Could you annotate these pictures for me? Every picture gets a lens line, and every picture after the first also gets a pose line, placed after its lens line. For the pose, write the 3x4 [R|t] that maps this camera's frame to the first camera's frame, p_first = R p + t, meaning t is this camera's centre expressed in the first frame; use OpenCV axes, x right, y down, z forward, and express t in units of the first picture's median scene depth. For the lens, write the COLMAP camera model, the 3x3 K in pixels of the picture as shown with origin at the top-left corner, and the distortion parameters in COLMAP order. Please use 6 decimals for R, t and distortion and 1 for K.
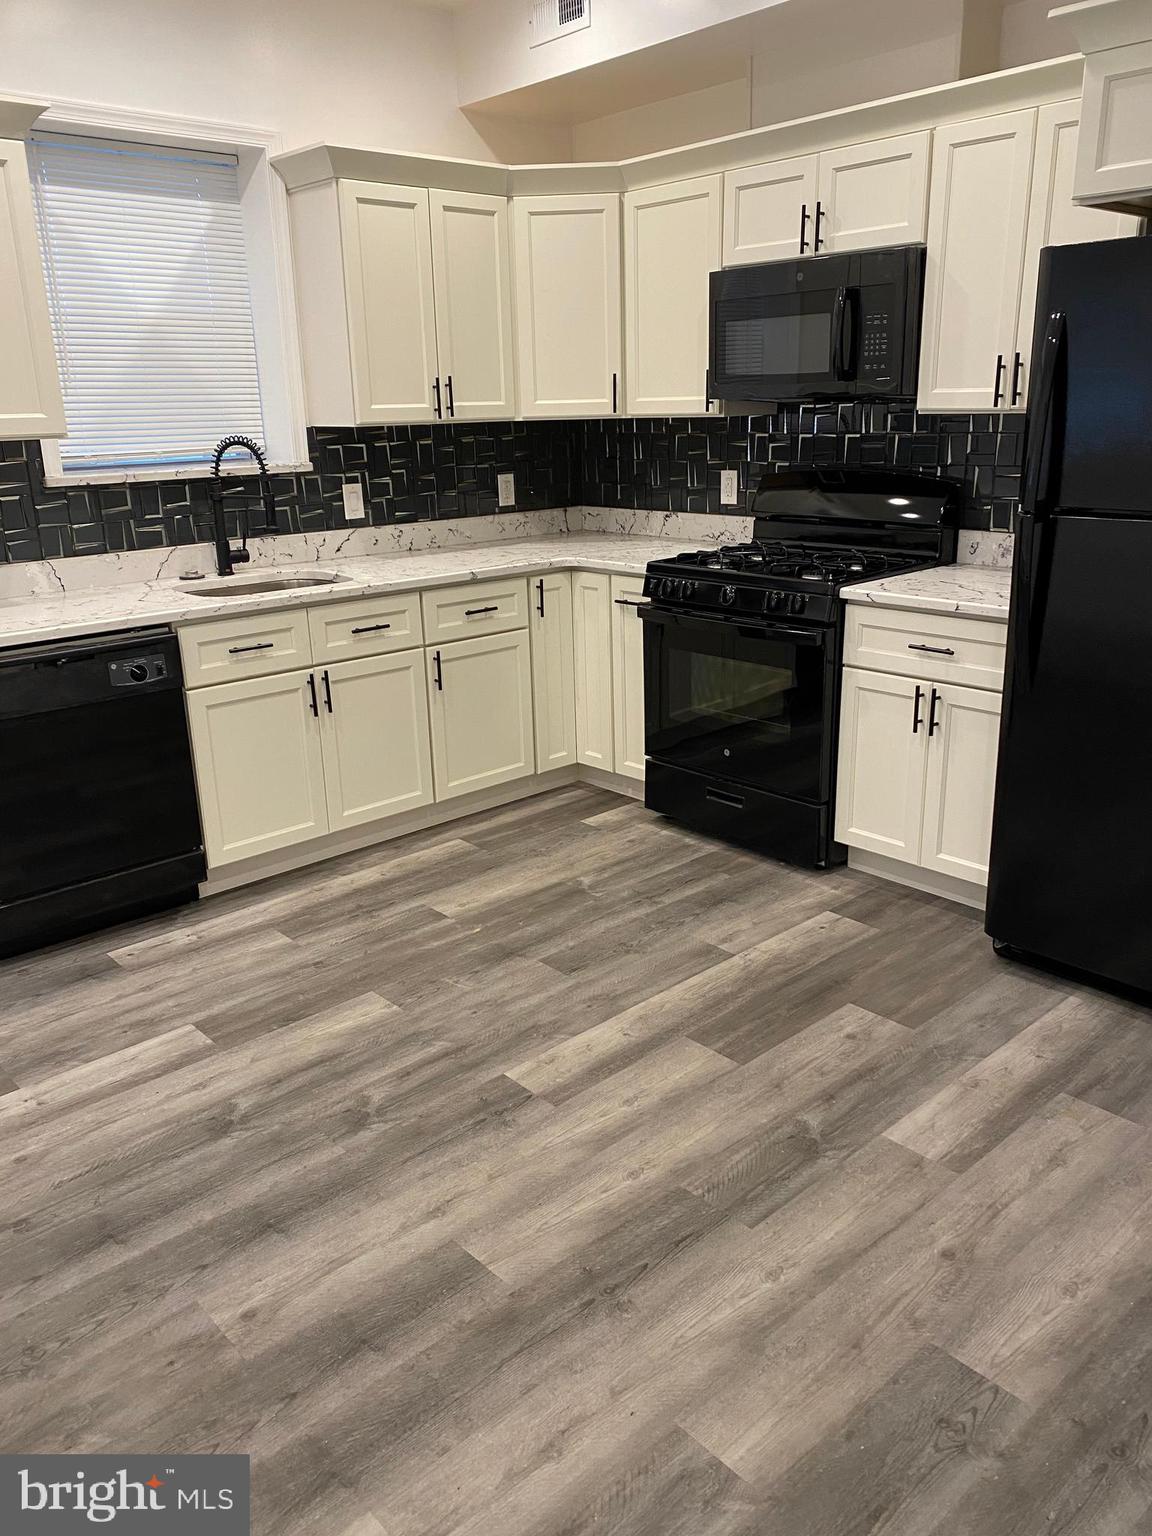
lens RADIAL K [[1171.1, 0, 587.2], [0, 1171.1, 775.8], [0, 0, 1]] dist [0.003664, -0.003470]
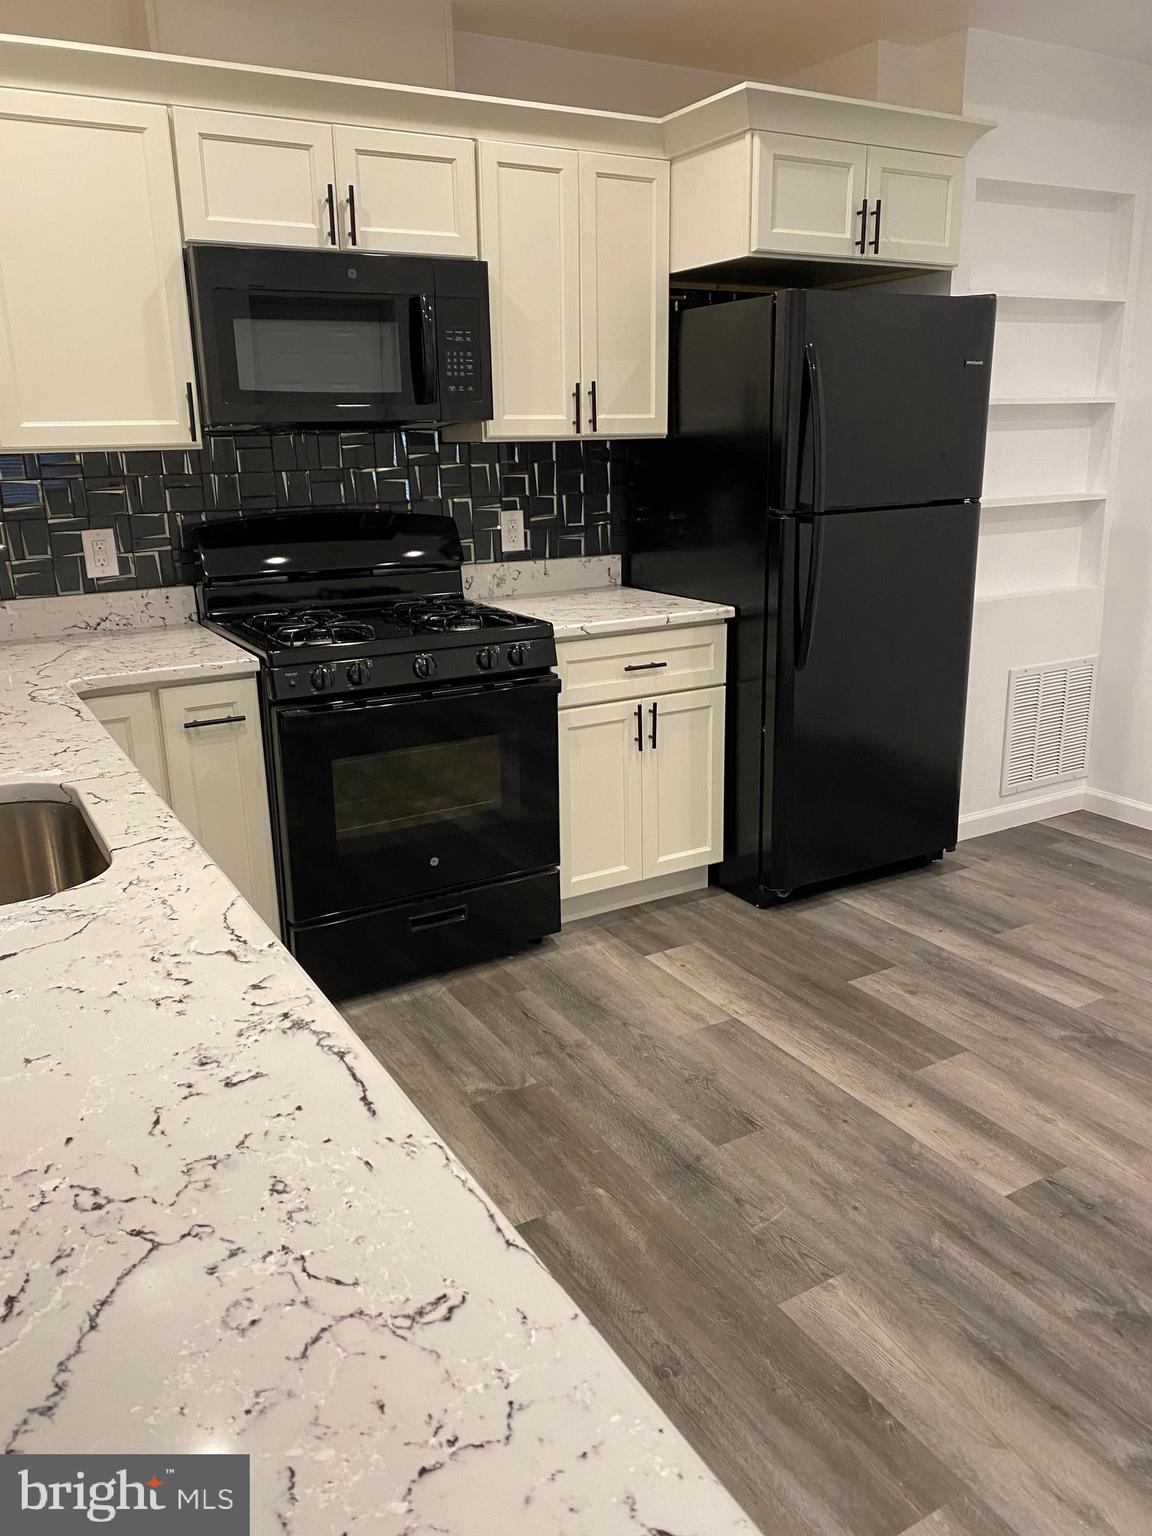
lens RADIAL K [[1171.1, 0, 583.6], [0, 1171.1, 754.4], [0, 0, 1]] dist [0.003664, -0.003470]
pose [[0.205624, -0.250824, 0.945942, -0.702128], [0.307952, 0.934077, 0.180737, -0.238232], [-0.928916, 0.254141, 0.269311, 0.800560]]
